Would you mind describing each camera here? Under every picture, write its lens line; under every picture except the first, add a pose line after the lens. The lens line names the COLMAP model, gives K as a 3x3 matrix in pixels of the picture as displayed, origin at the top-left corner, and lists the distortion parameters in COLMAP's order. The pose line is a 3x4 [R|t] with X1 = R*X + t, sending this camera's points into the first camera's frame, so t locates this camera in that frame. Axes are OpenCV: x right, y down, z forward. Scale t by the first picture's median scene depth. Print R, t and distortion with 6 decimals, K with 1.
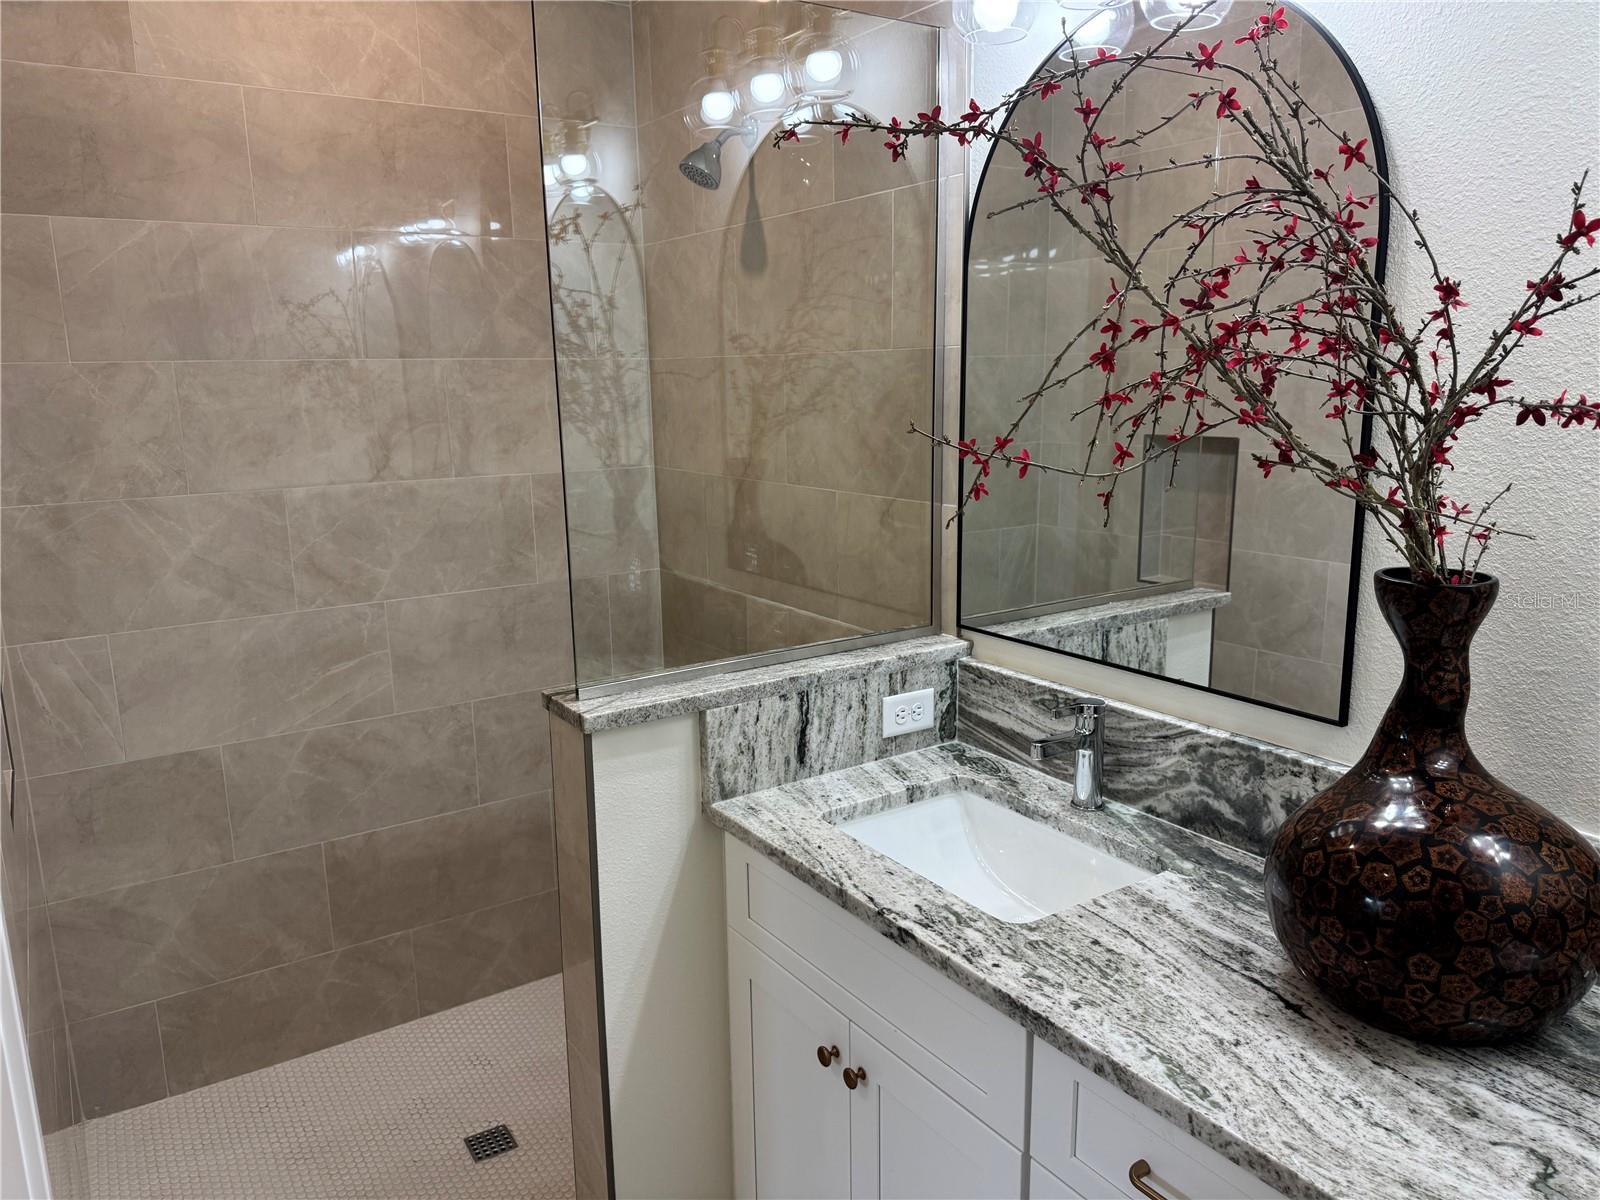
lens RADIAL K [[1129.1, 0, 800.0], [0, 1129.1, 600.0], [0, 0, 1]] dist [0.089273, -0.099246]
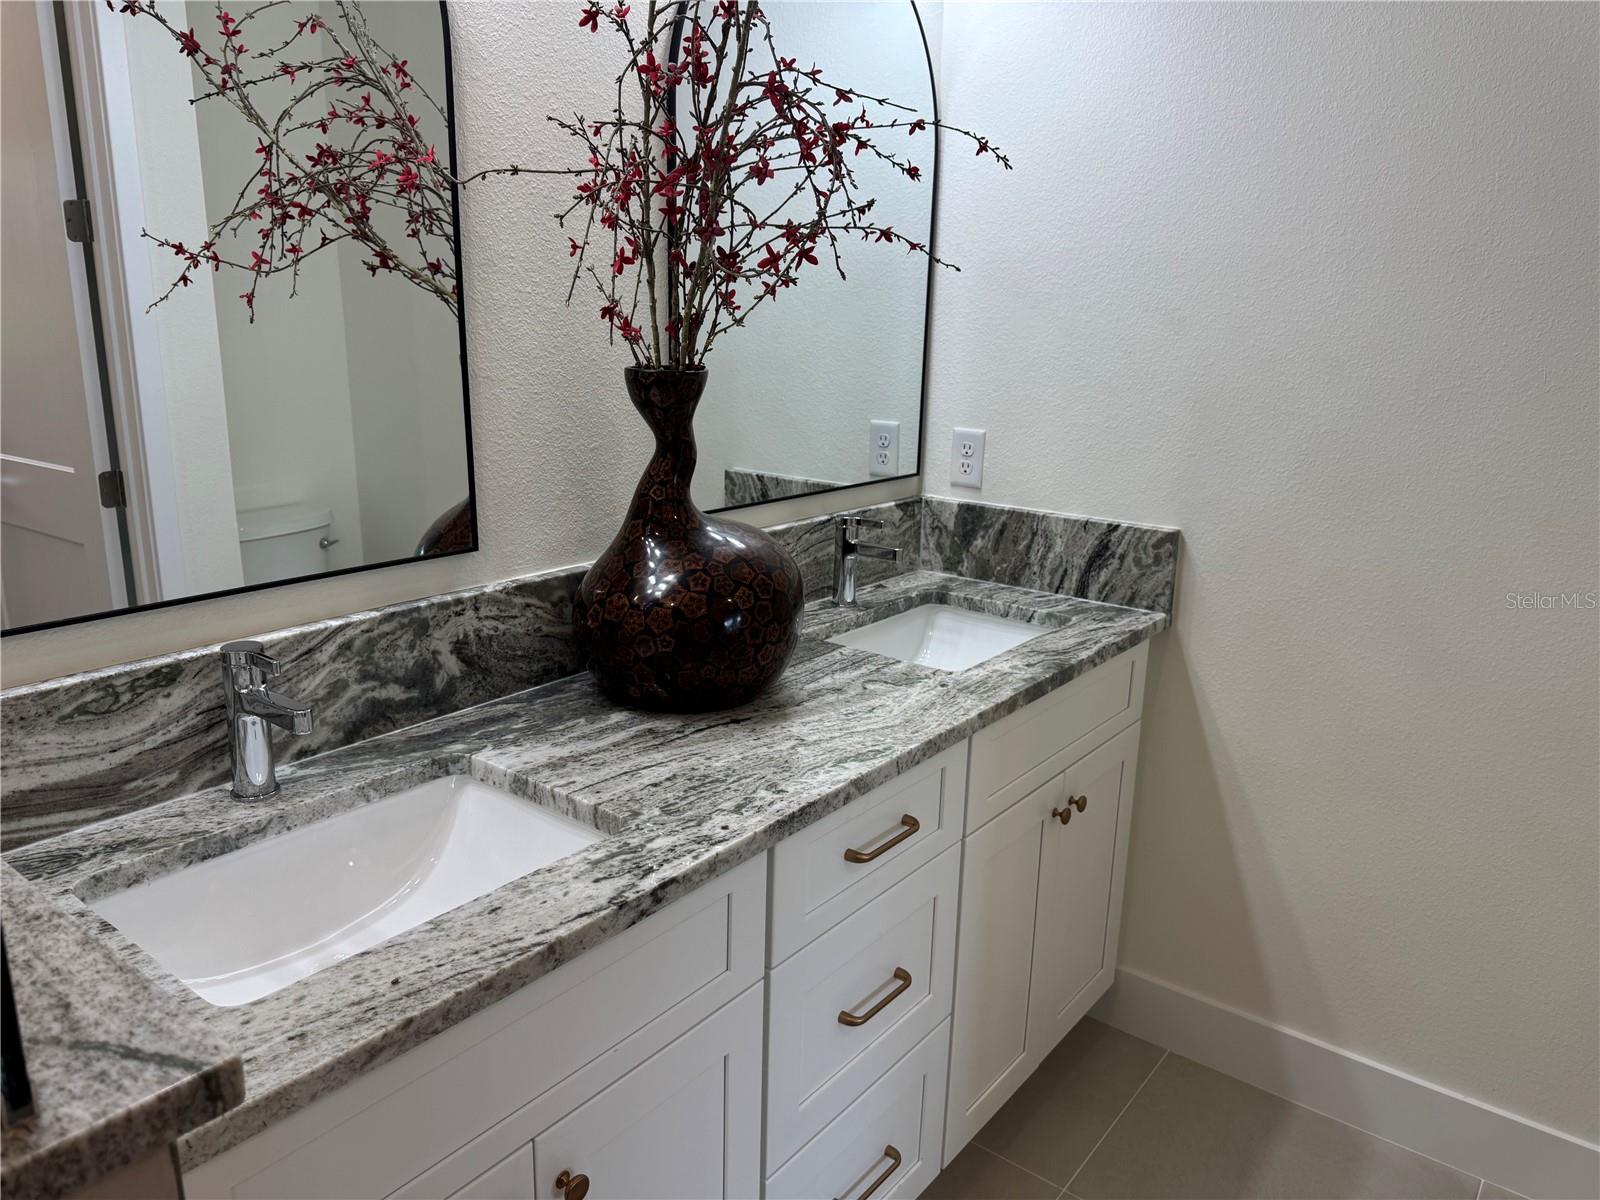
lens RADIAL K [[1129.1, 0, 800.0], [0, 1129.1, 600.0], [0, 0, 1]] dist [0.089273, -0.099246]
pose [[-0.316126, -0.233368, 0.919567, -0.567881], [0.168615, 0.940022, 0.296525, -0.101435], [-0.933613, 0.248792, -0.257816, 0.991236]]
